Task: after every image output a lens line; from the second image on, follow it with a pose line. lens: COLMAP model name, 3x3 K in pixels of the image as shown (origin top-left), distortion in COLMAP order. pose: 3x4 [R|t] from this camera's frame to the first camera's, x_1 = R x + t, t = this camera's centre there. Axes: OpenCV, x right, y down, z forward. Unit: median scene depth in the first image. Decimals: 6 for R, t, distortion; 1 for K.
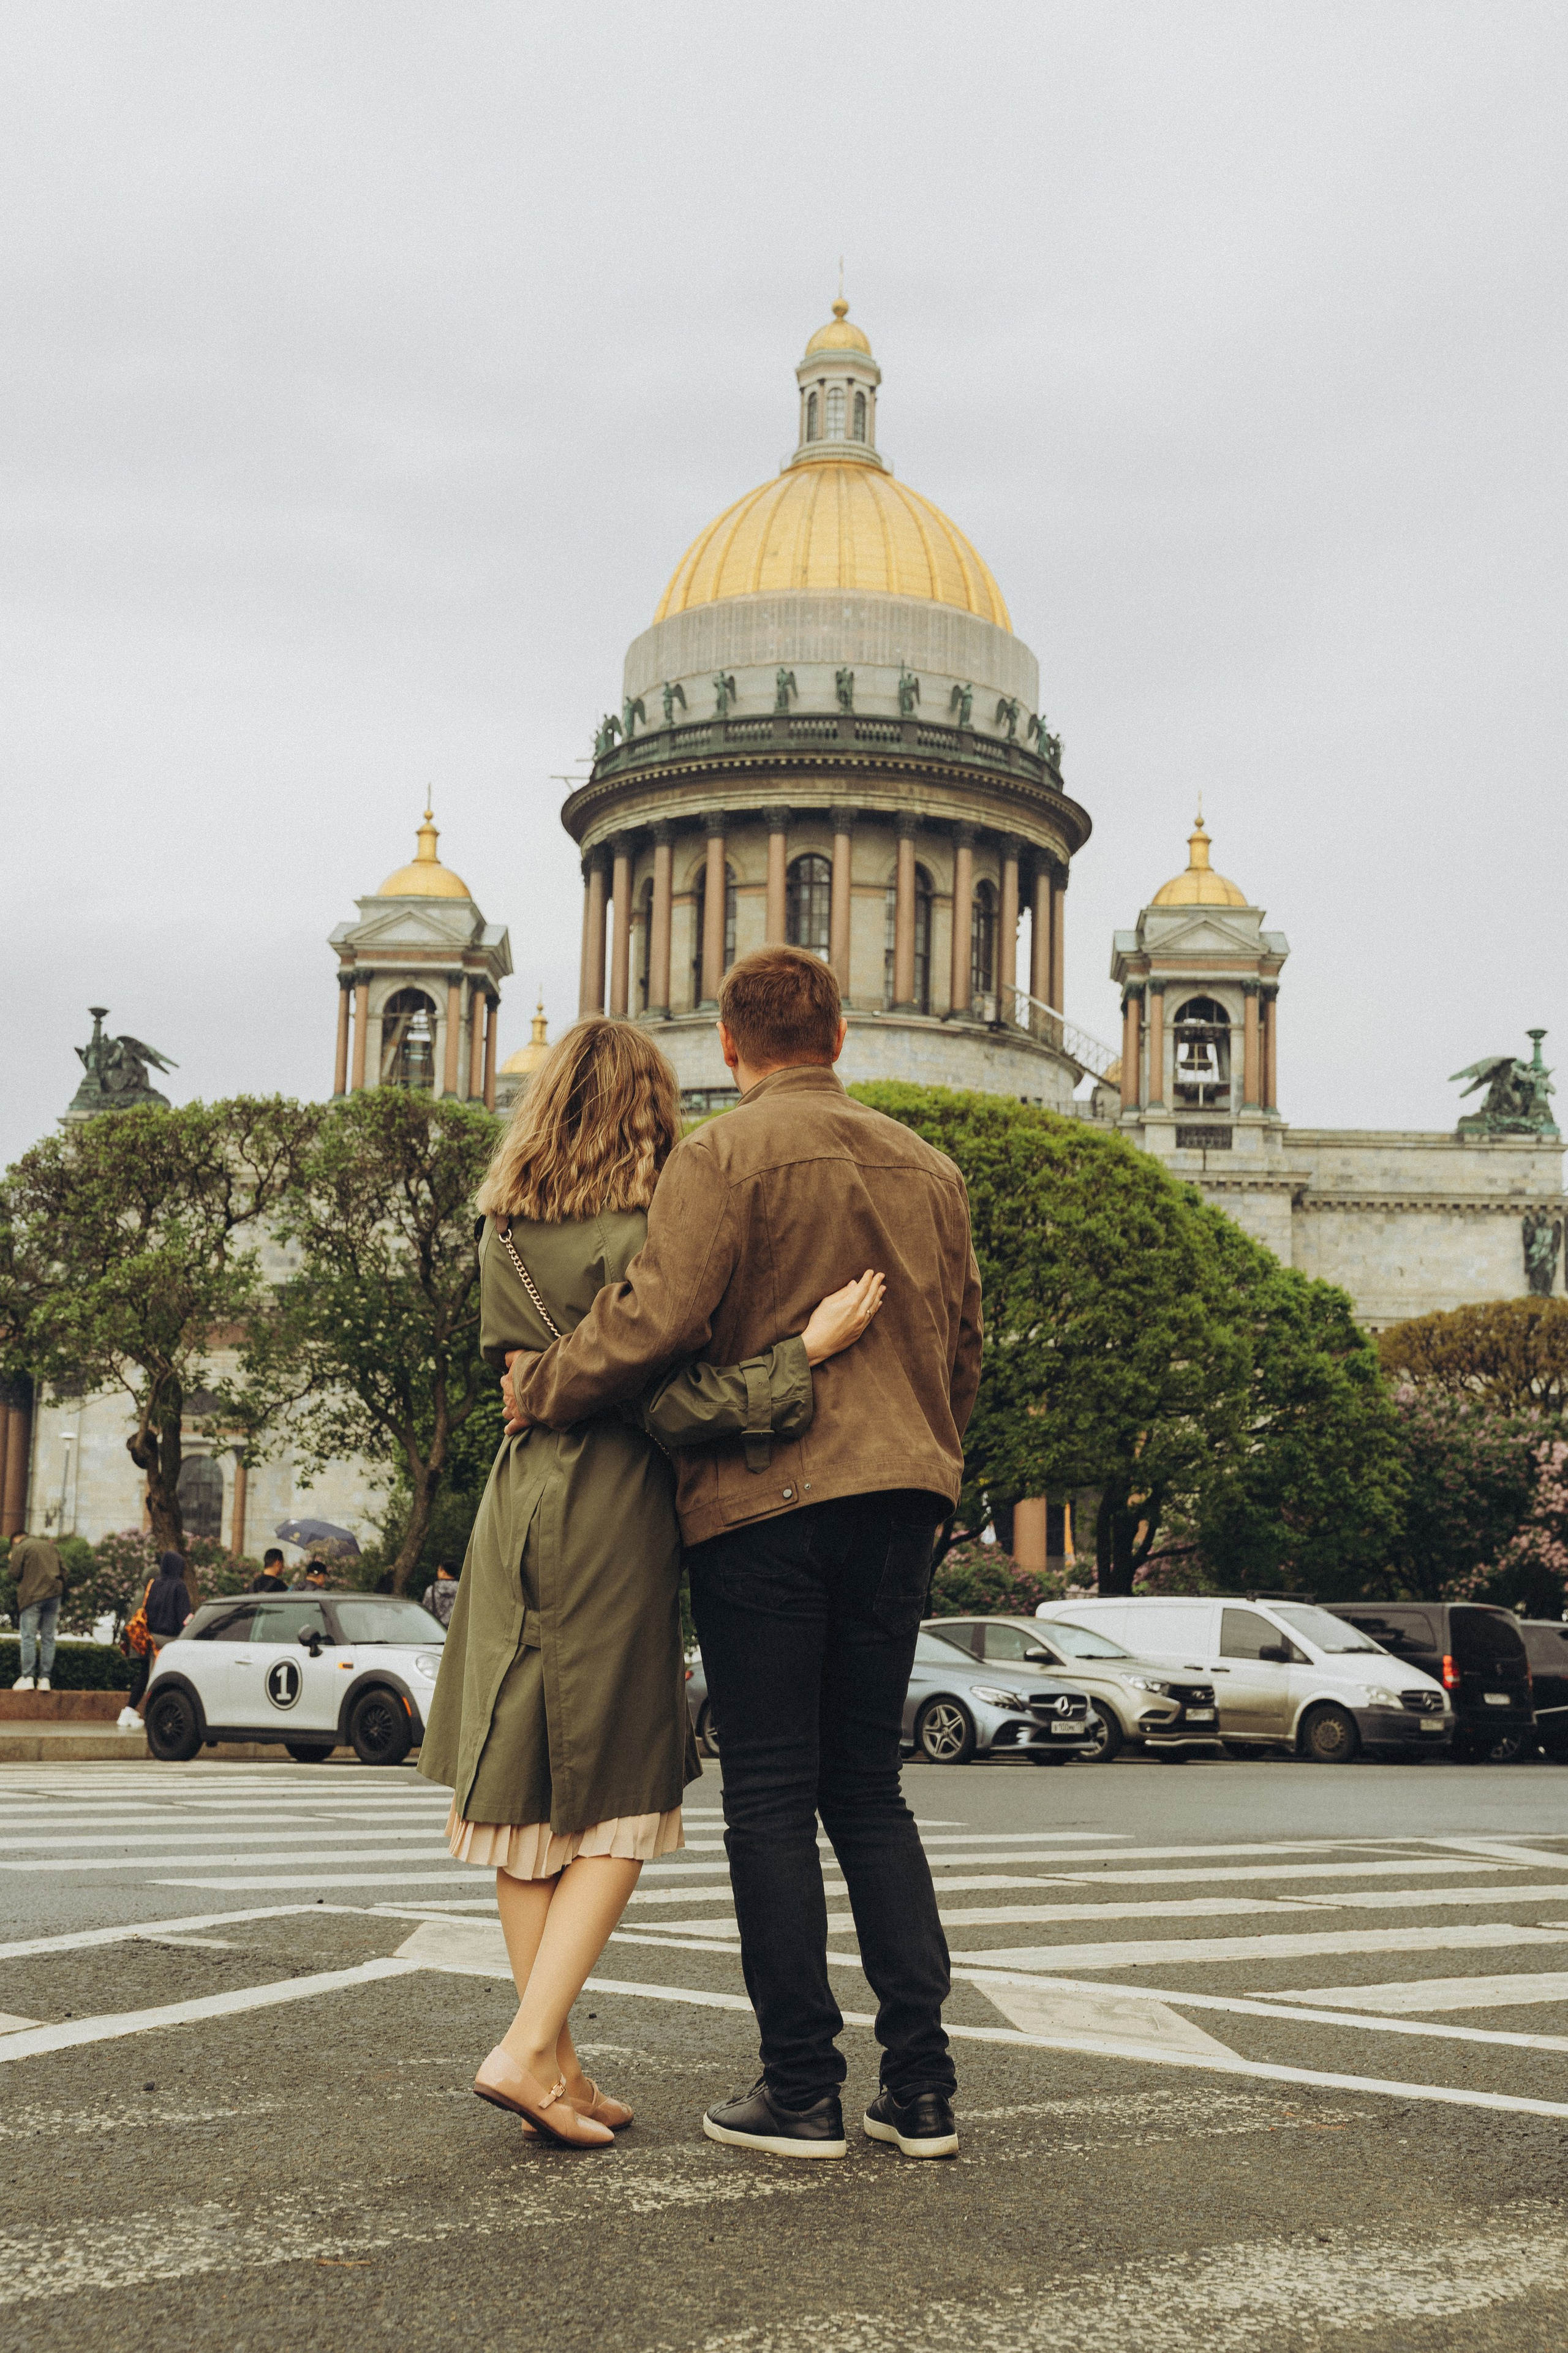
lens RADIAL K [[3086.6, 0, 784.1], [0, 3086.6, 1205.3], [0, 0, 1]] dist [0.069355, 0.043237]
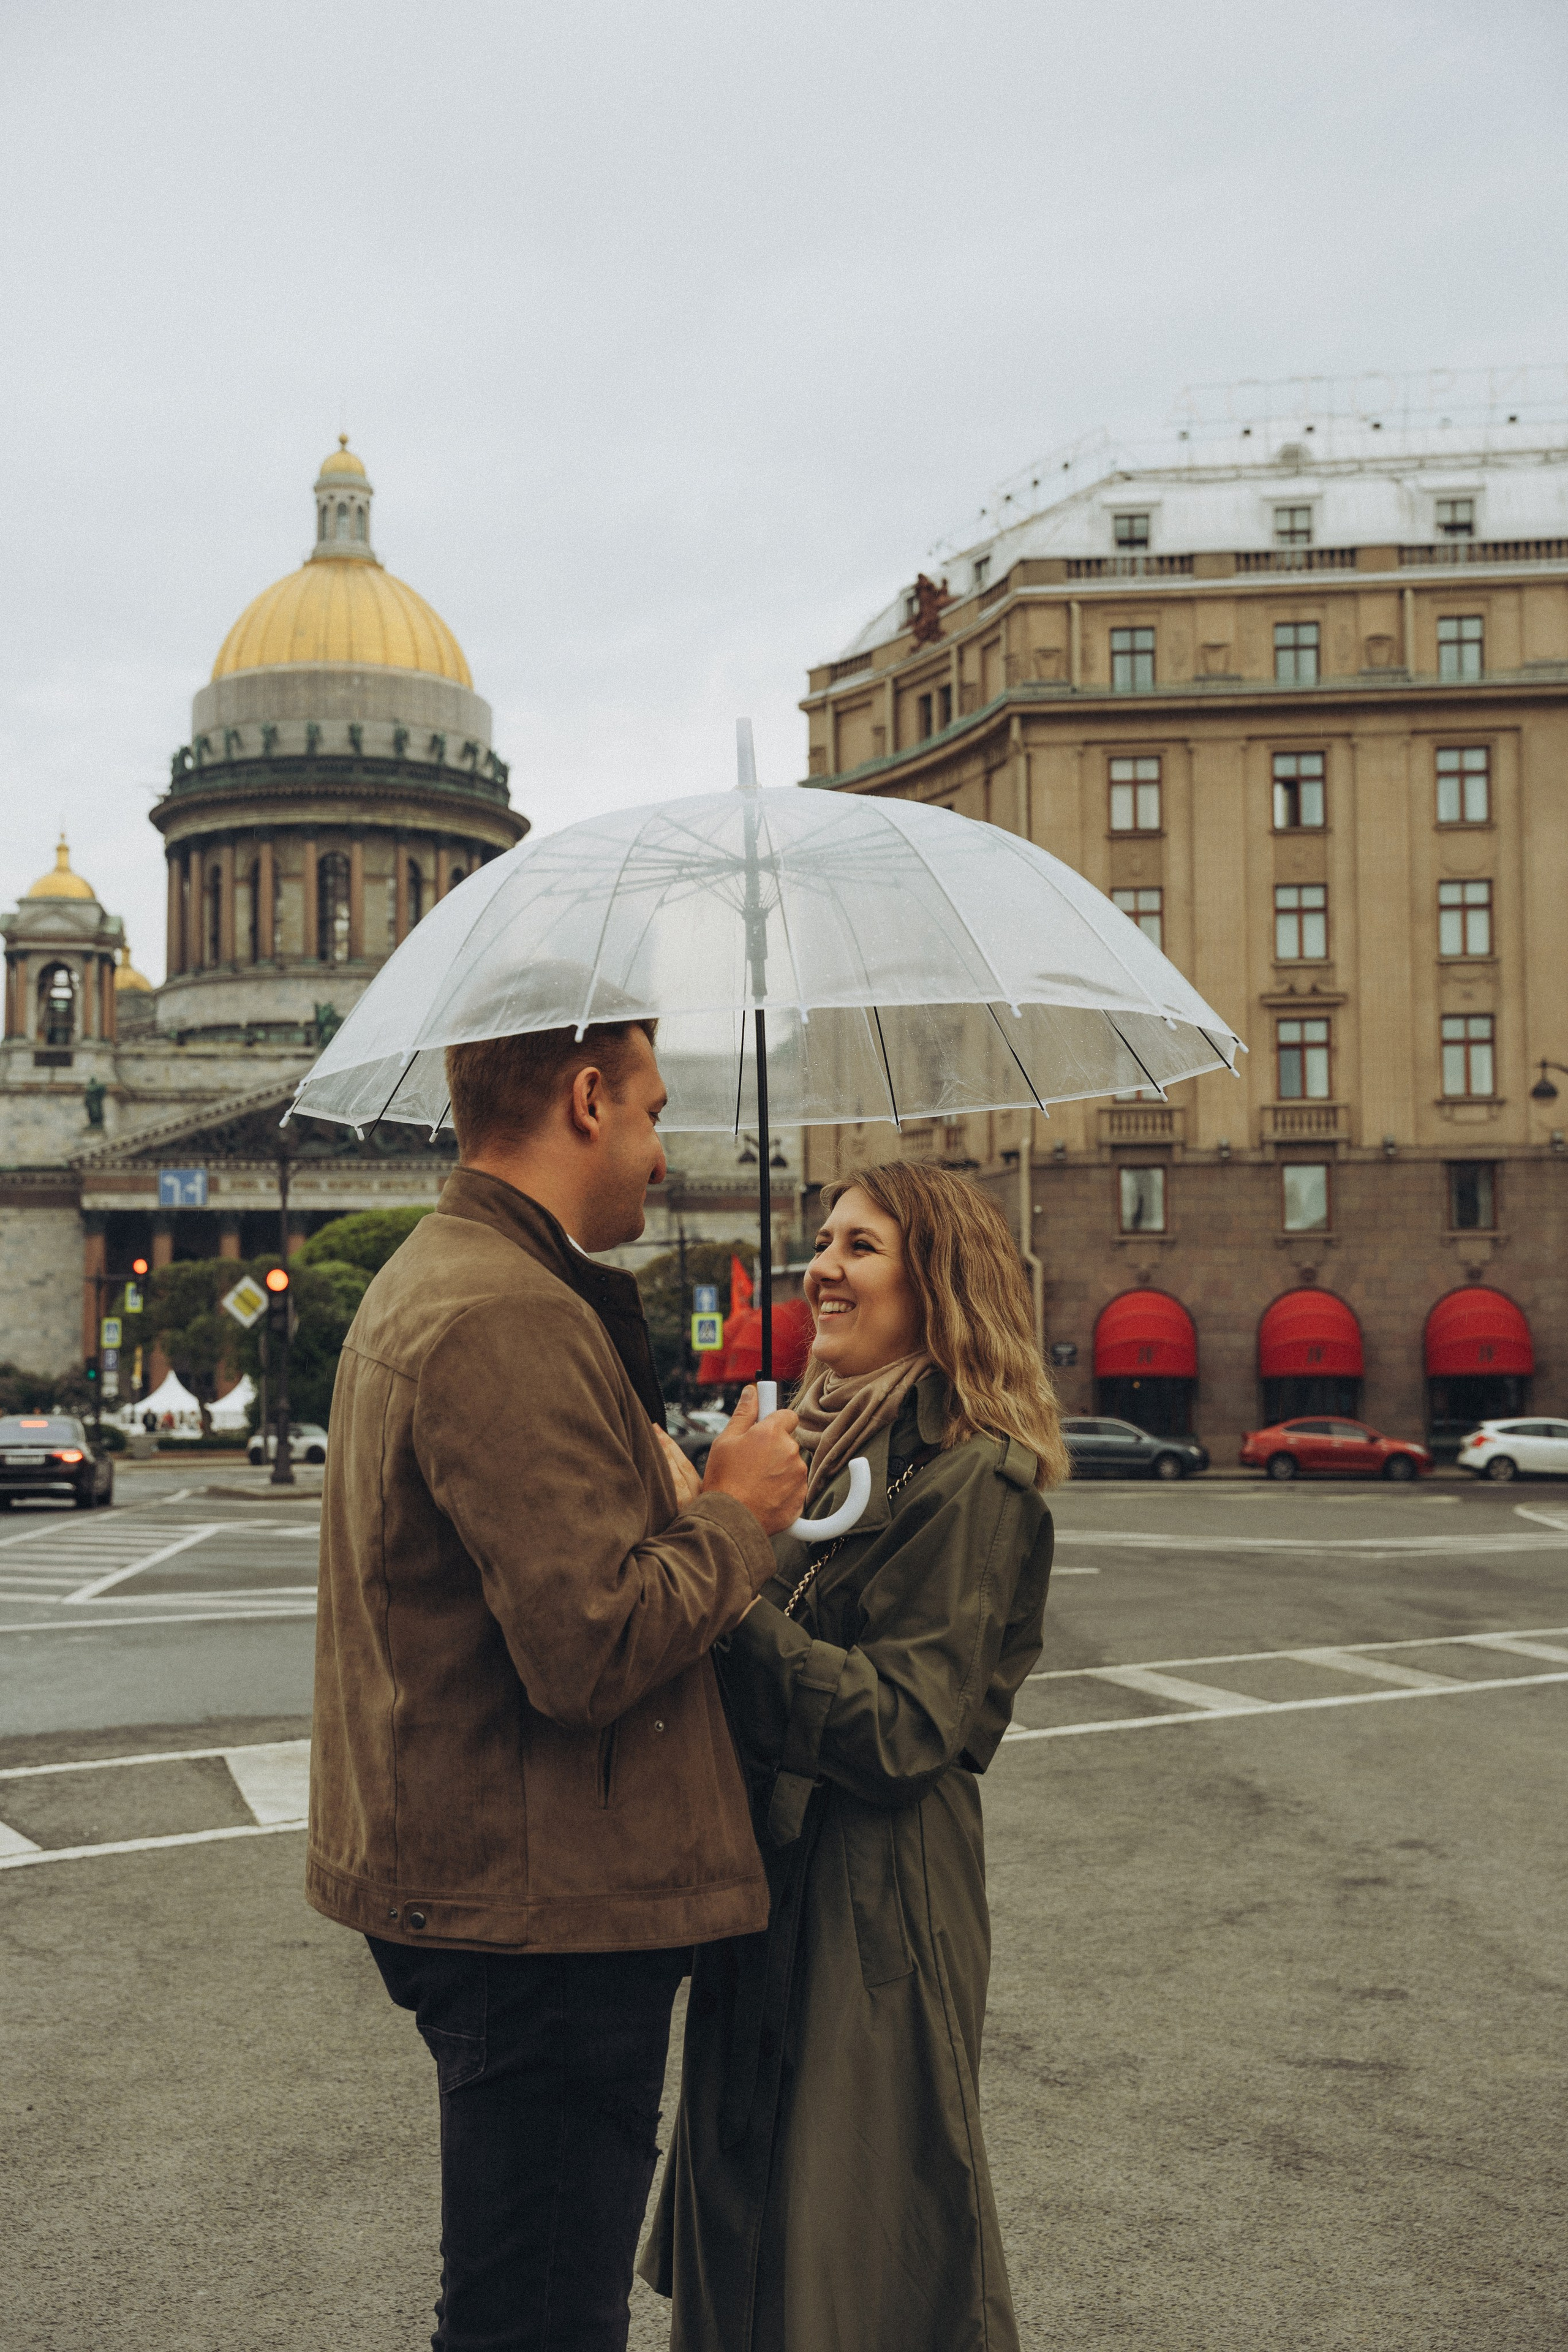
lens RADIAL K [[2919.4, 0, 784.0], [0, 2919.4, 1176.0], [0, 0, 1]] dist [0.035682, 0.408564]
pose [[0.984753, -0.019610, 0.172852, -0.023306], [0.007112, 0.997334, 0.072628, -0.062398], [-0.173816, -0.070291, 0.982266, -0.375861]]
